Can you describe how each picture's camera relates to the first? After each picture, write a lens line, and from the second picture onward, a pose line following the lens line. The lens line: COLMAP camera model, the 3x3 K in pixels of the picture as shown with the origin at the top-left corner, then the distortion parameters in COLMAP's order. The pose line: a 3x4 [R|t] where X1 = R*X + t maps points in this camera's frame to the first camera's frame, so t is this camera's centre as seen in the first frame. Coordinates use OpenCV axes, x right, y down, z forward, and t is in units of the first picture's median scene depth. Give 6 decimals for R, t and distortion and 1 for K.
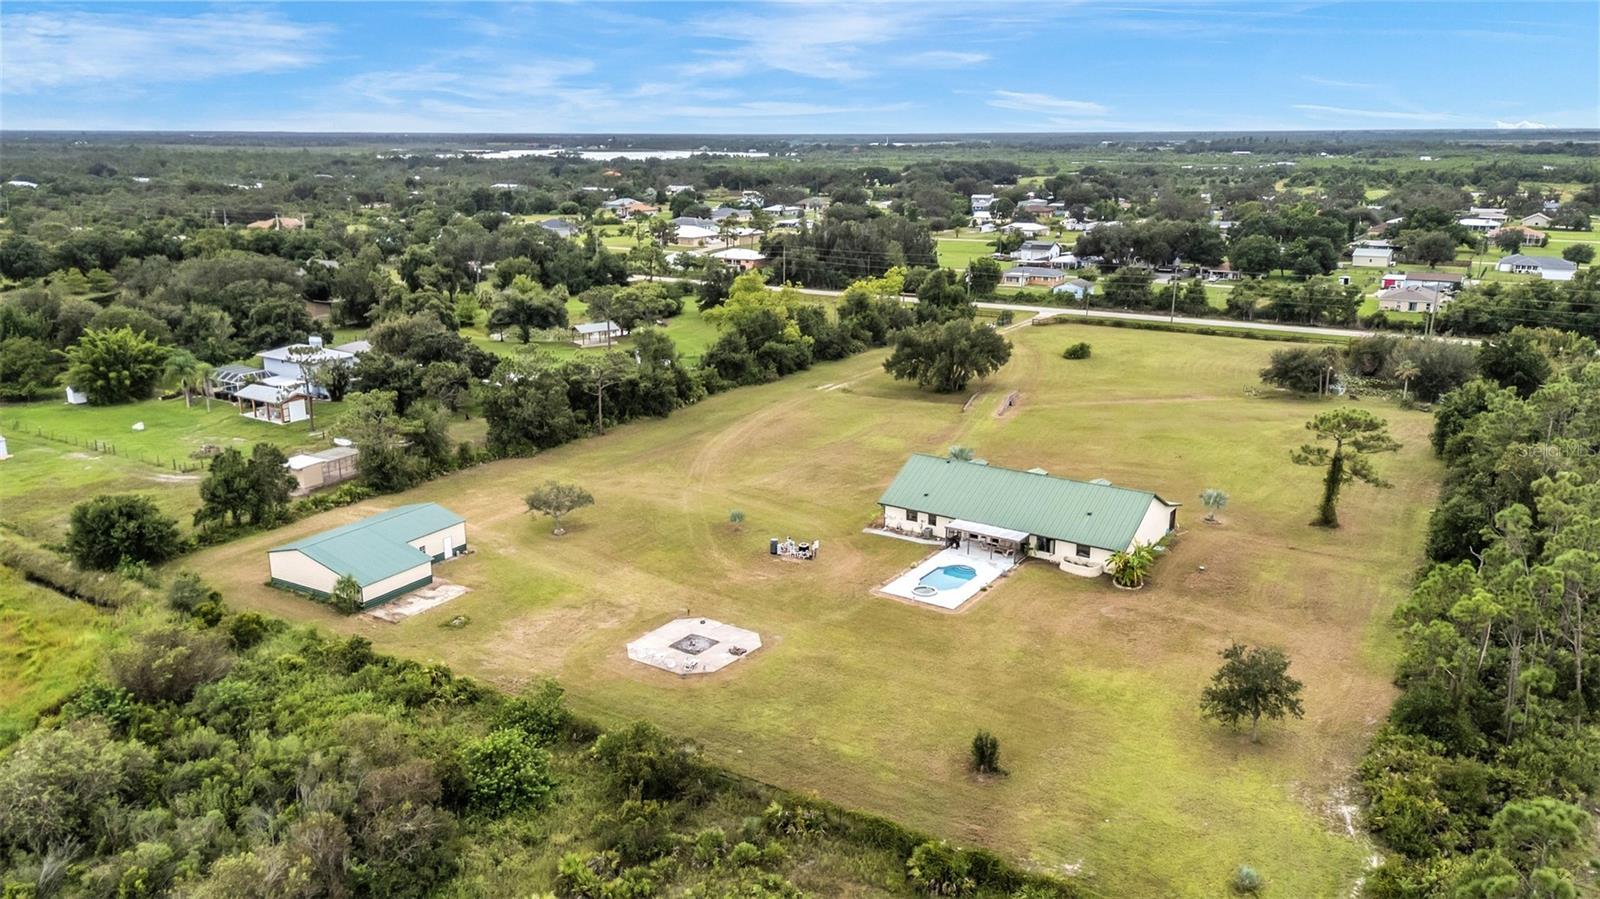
lens RADIAL K [[1171.7, 0, 798.1], [0, 1171.7, 448.3], [0, 0, 1]] dist [0.094982, -0.122024]
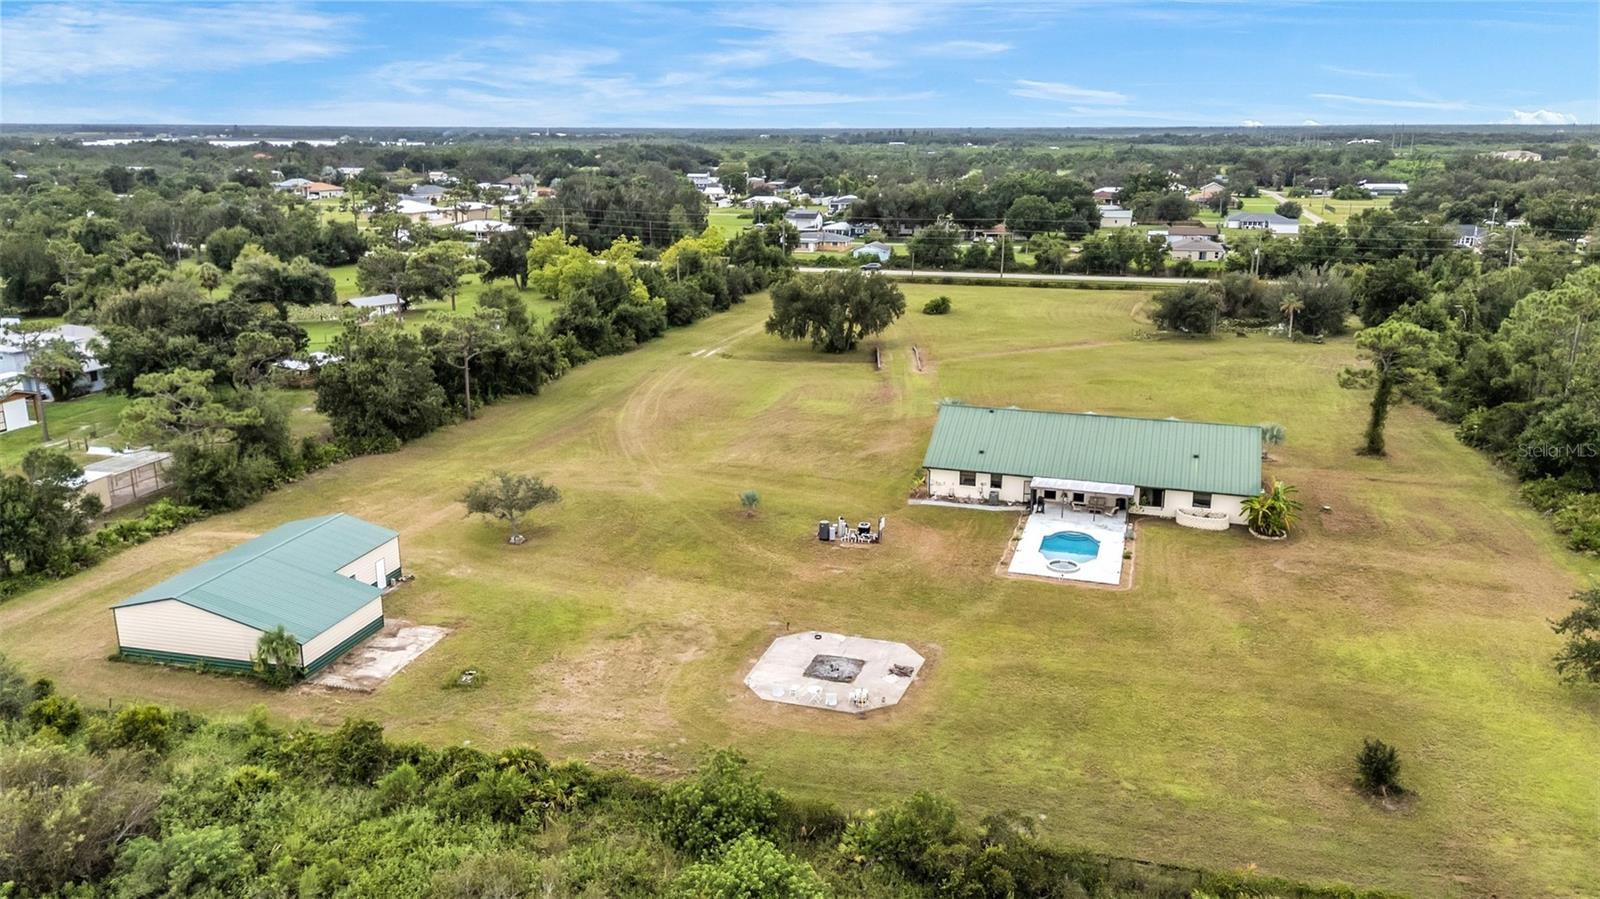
lens RADIAL K [[1173.5, 0, 797.8], [0, 1173.5, 451.1], [0, 0, 1]] dist [0.066924, -0.057096]
pose [[0.959096, -0.073116, 0.273474, -0.229690], [0.071779, 0.997309, 0.014904, 0.017573], [-0.273828, 0.005335, 0.961764, 0.246916]]
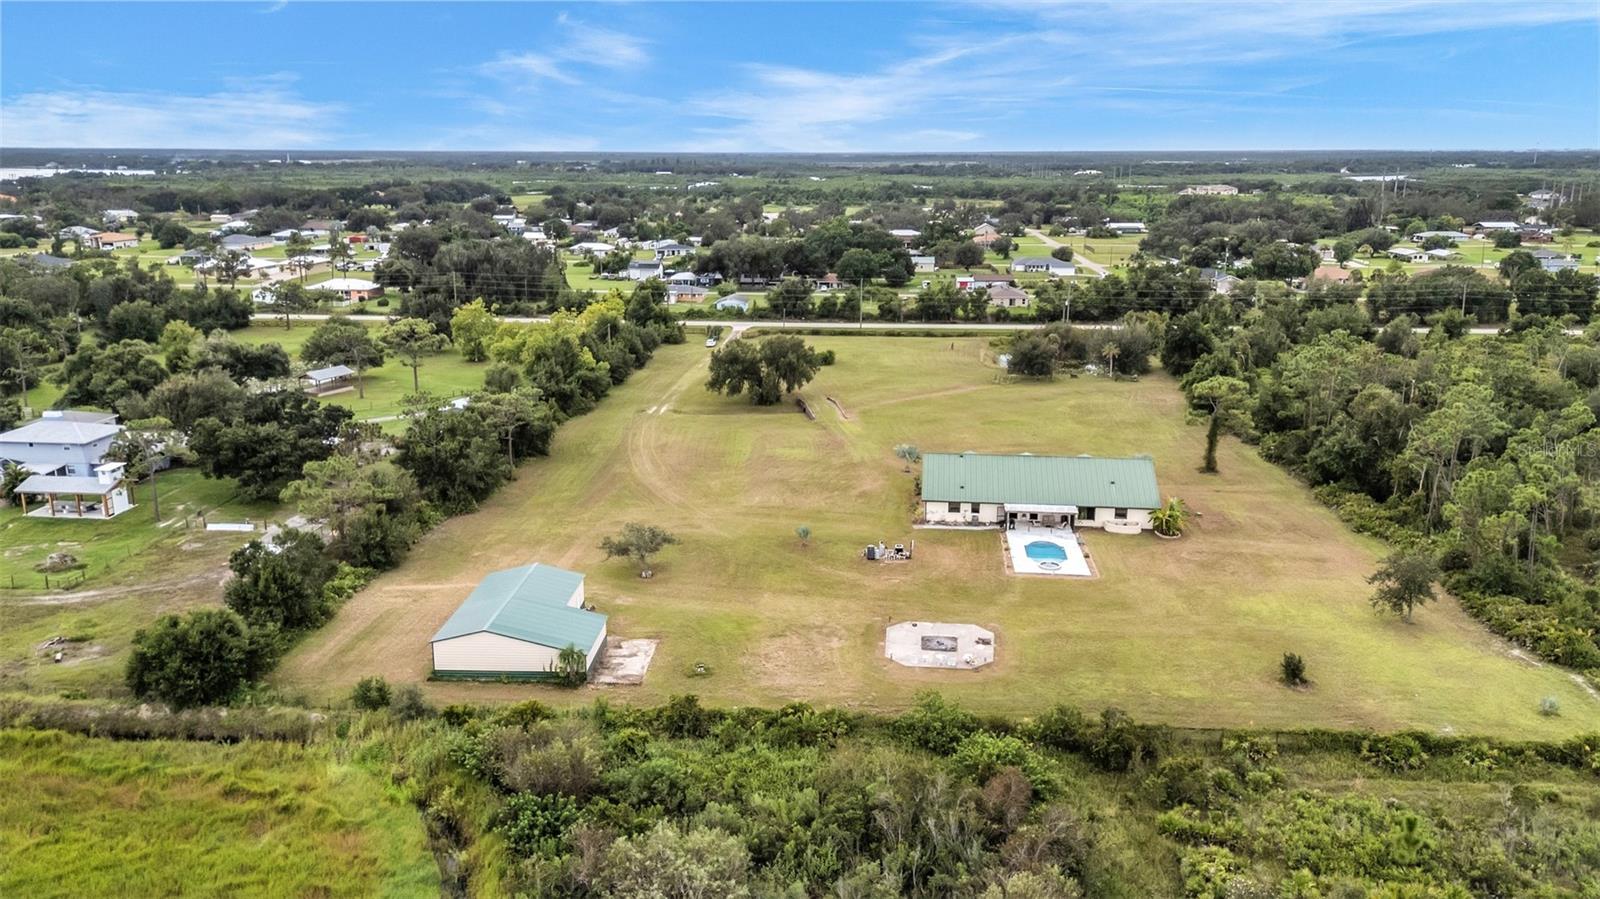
lens RADIAL K [[1175.3, 0, 798.9], [0, 1175.3, 454.8], [0, 0, 1]] dist [0.080574, -0.079515]
pose [[0.880691, -0.115669, 0.459352, -0.520018], [0.120383, 0.992543, 0.019128, -0.029643], [-0.458139, 0.038452, 0.888048, 0.082046]]
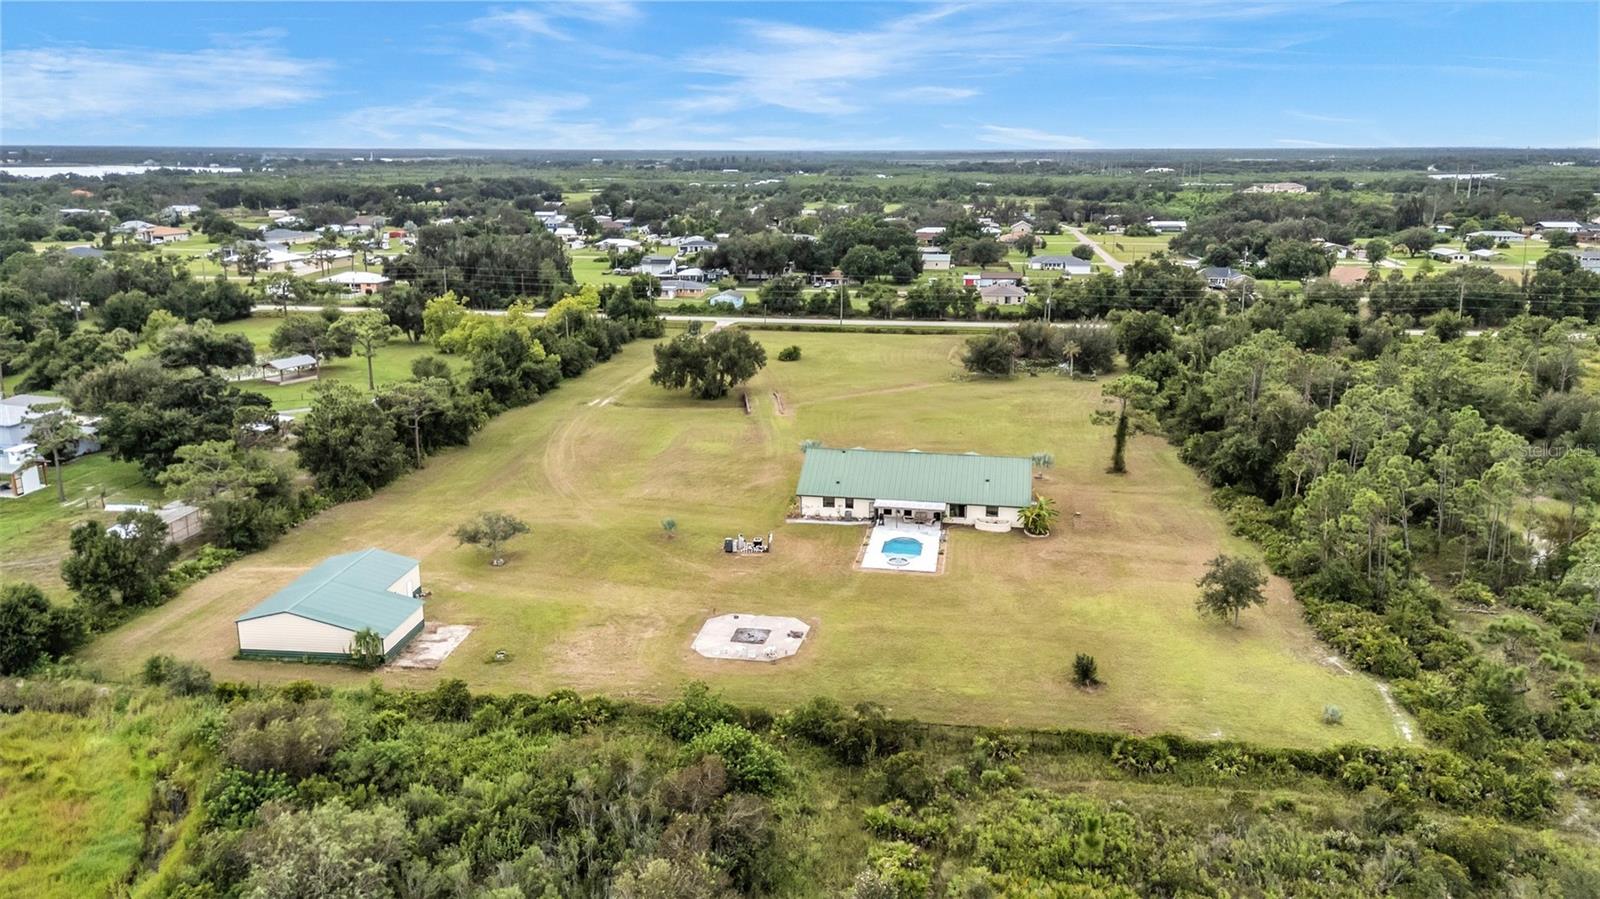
lens RADIAL K [[1173.3, 0, 799.9], [0, 1173.3, 454.1], [0, 0, 1]] dist [0.080116, -0.080107]
pose [[0.909995, -0.101440, 0.402019, -0.356706], [0.104944, 0.994388, 0.013361, -0.005187], [-0.401118, 0.030031, 0.915534, 0.001686]]
